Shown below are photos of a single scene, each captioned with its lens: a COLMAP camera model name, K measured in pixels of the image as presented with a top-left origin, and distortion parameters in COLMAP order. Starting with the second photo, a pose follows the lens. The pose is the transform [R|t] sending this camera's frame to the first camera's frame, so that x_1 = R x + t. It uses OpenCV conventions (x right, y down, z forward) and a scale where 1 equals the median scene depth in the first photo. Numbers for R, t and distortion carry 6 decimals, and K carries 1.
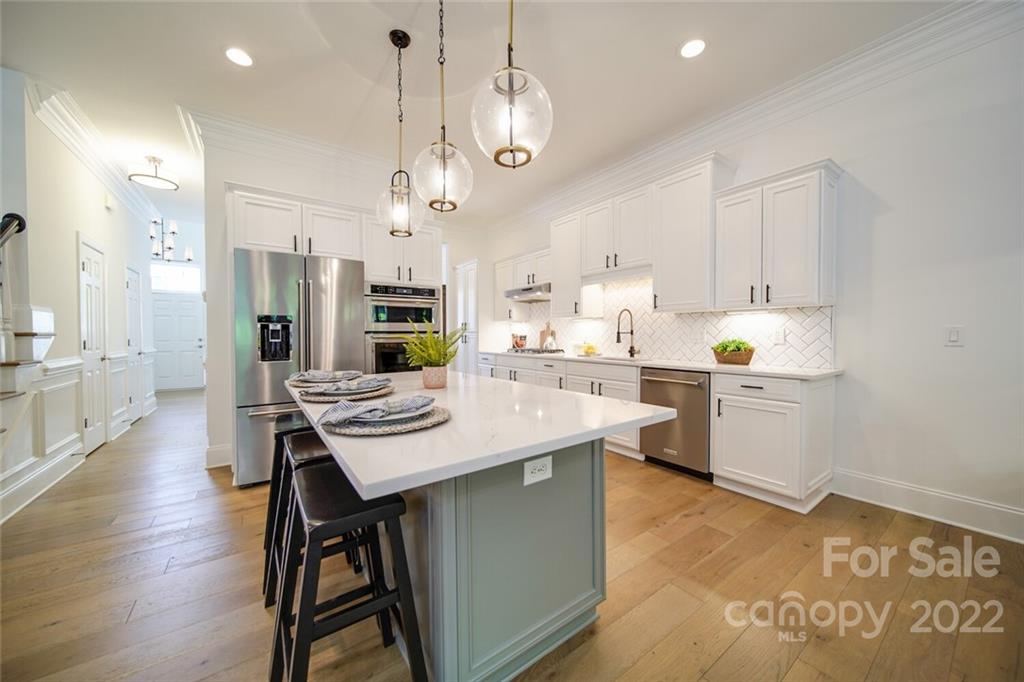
lens RADIAL K [[363.2, 0, 510.9], [0, 363.2, 336.3], [0, 0, 1]] dist [0.000470, -0.001617]
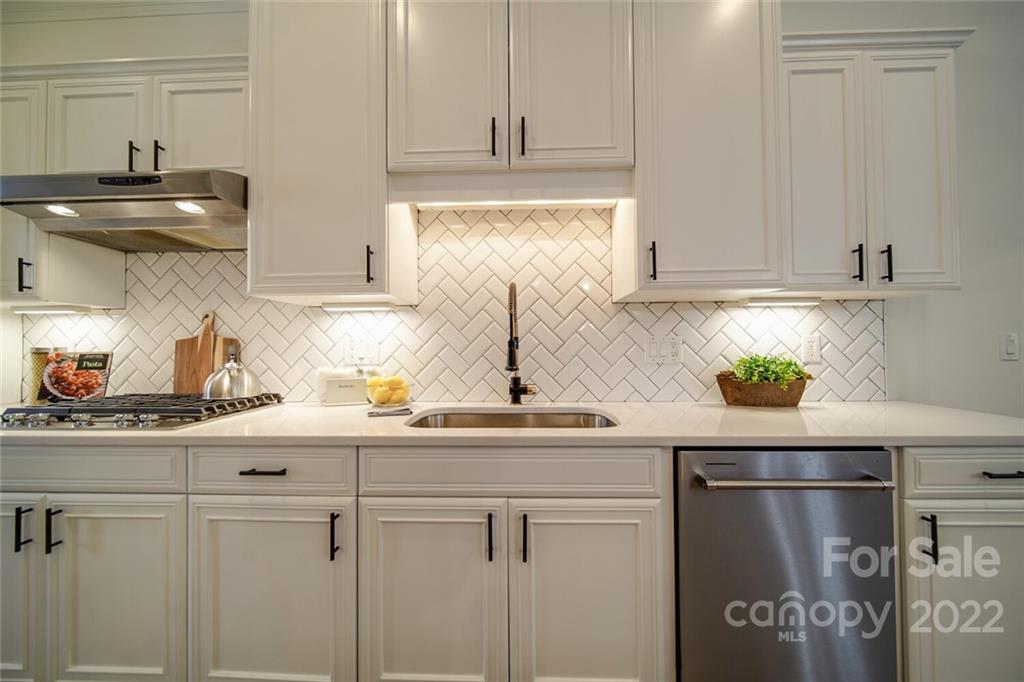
lens RADIAL K [[363.2, 0, 514.4], [0, 363.2, 339.8], [0, 0, 1]] dist [0.000470, -0.001617]
pose [[0.602202, 0.010298, 0.798277, 0.004445], [0.010634, 0.999725, -0.020919, -0.004908], [-0.798273, 0.021086, 0.601927, 0.659828]]
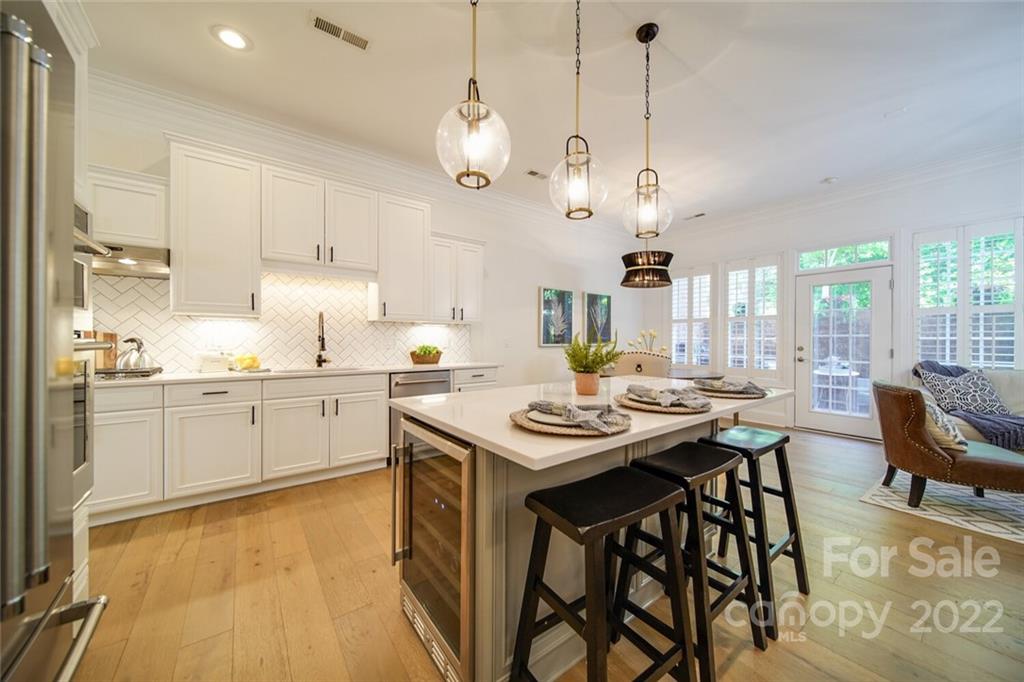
lens RADIAL K [[363.2, 0, 515.0], [0, 363.2, 342.0], [0, 0, 1]] dist [0.000470, -0.001617]
pose [[-0.034713, 0.001113, 0.999397, -0.478914], [0.005212, 0.999986, -0.000933, 0.000183], [-0.999384, 0.005176, -0.034718, 0.494782]]
